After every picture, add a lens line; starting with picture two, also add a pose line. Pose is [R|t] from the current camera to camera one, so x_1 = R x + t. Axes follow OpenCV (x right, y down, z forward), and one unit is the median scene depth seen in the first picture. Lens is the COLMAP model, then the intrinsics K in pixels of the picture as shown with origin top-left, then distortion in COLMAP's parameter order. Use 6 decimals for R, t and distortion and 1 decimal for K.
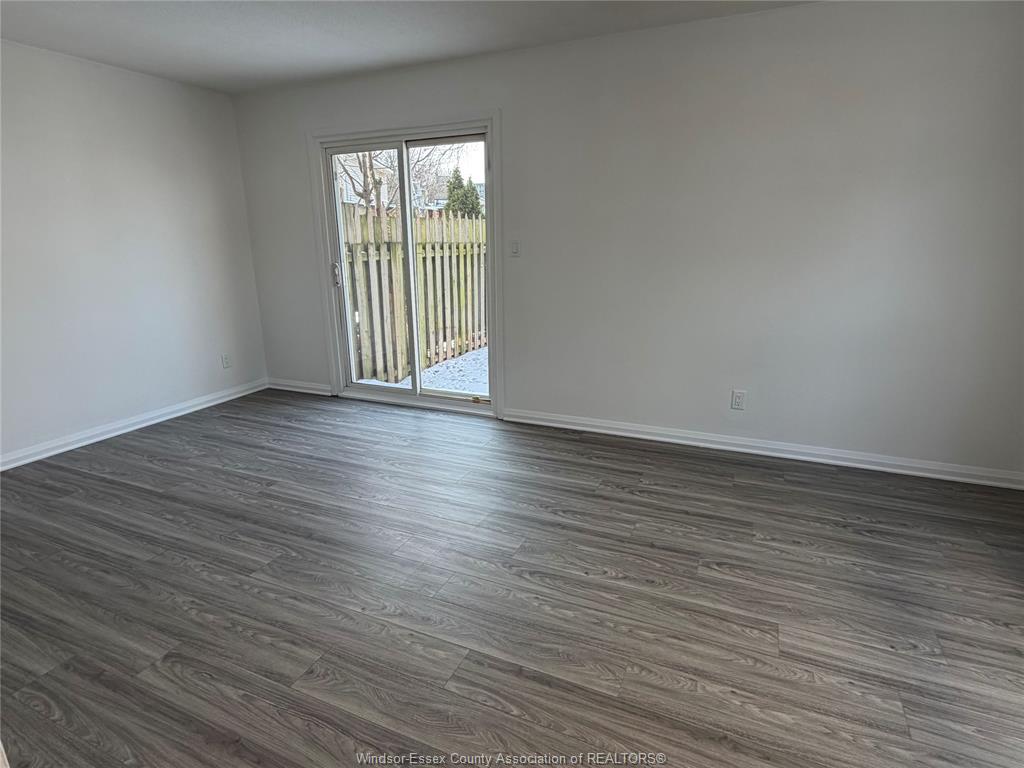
lens RADIAL K [[554.9, 0, 501.2], [0, 554.9, 376.0], [0, 0, 1]] dist [-0.001037, -0.001258]
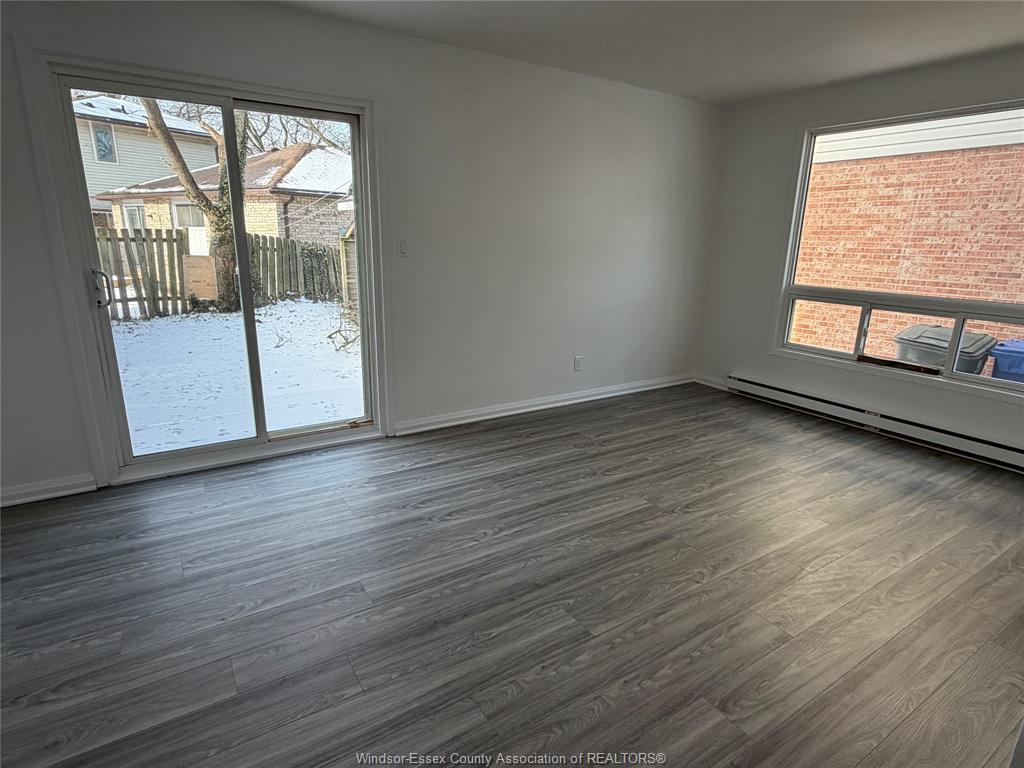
lens RADIAL K [[554.9, 0, 506.4], [0, 554.9, 383.3], [0, 0, 1]] dist [-0.001037, -0.001258]
pose [[0.538797, -0.197025, 0.819072, -0.741467], [0.177113, 0.977029, 0.118514, -0.096537], [-0.823607, 0.081214, 0.561316, 0.382346]]
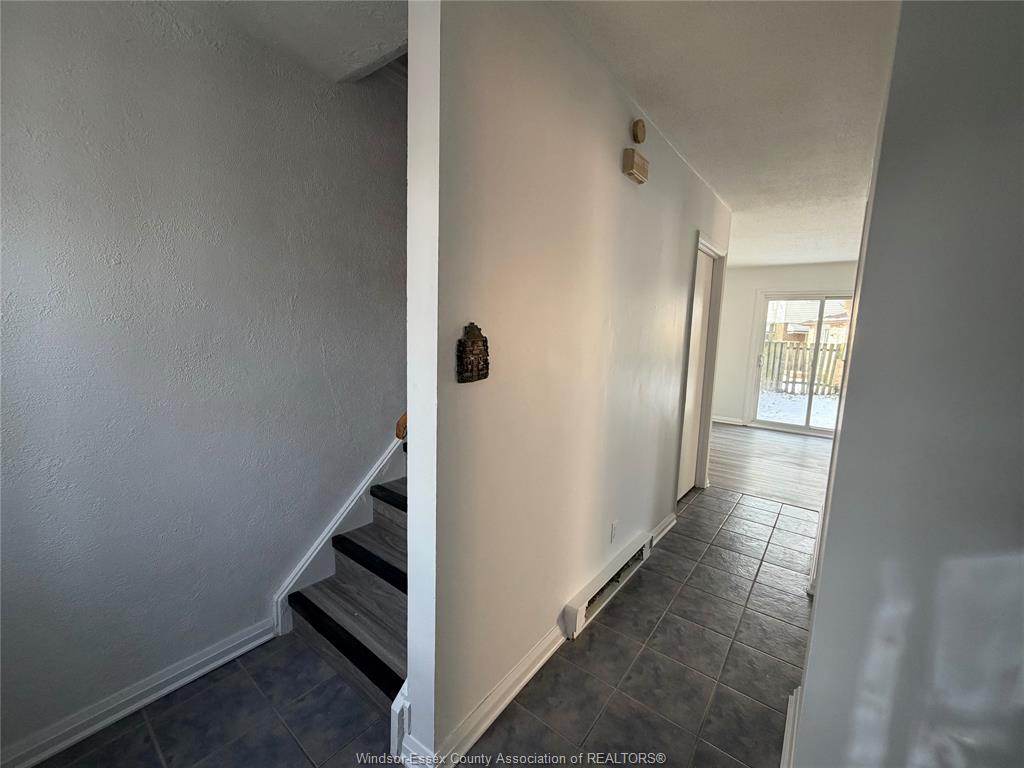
lens RADIAL K [[414.2, 0, 503.3], [0, 414.2, 385.6], [0, 0, 1]] dist [-0.023883, 0.000077]
pose [[0.966796, 0.075913, -0.244013, -1.027251], [-0.102805, 0.989721, -0.099413, 0.165273], [0.233958, 0.121198, 0.964663, -0.694074]]
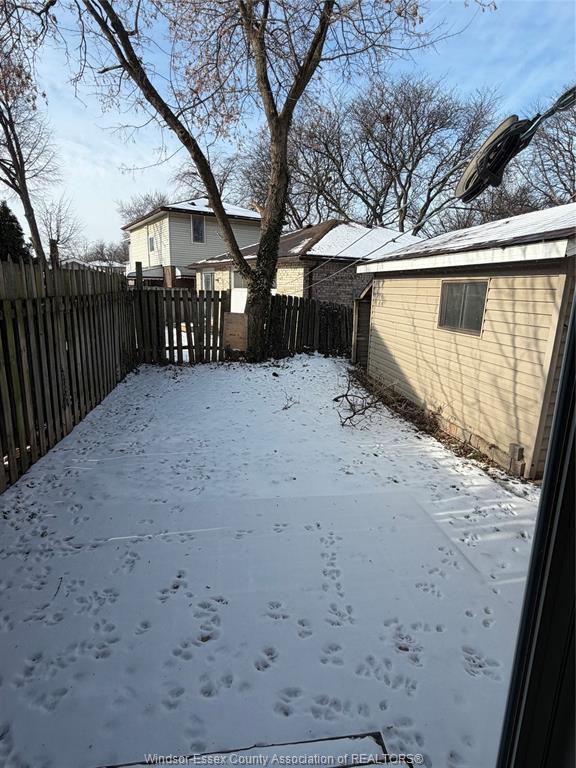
lens RADIAL K [[416.2, 0, 287.8], [0, 416.2, 382.9], [0, 0, 1]] dist [-0.001037, -0.001258]
pose [[0.839088, -0.092760, 0.536028, -0.158819], [0.101467, 0.994750, 0.013308, -0.296328], [-0.534448, 0.043222, 0.844095, 1.078482]]
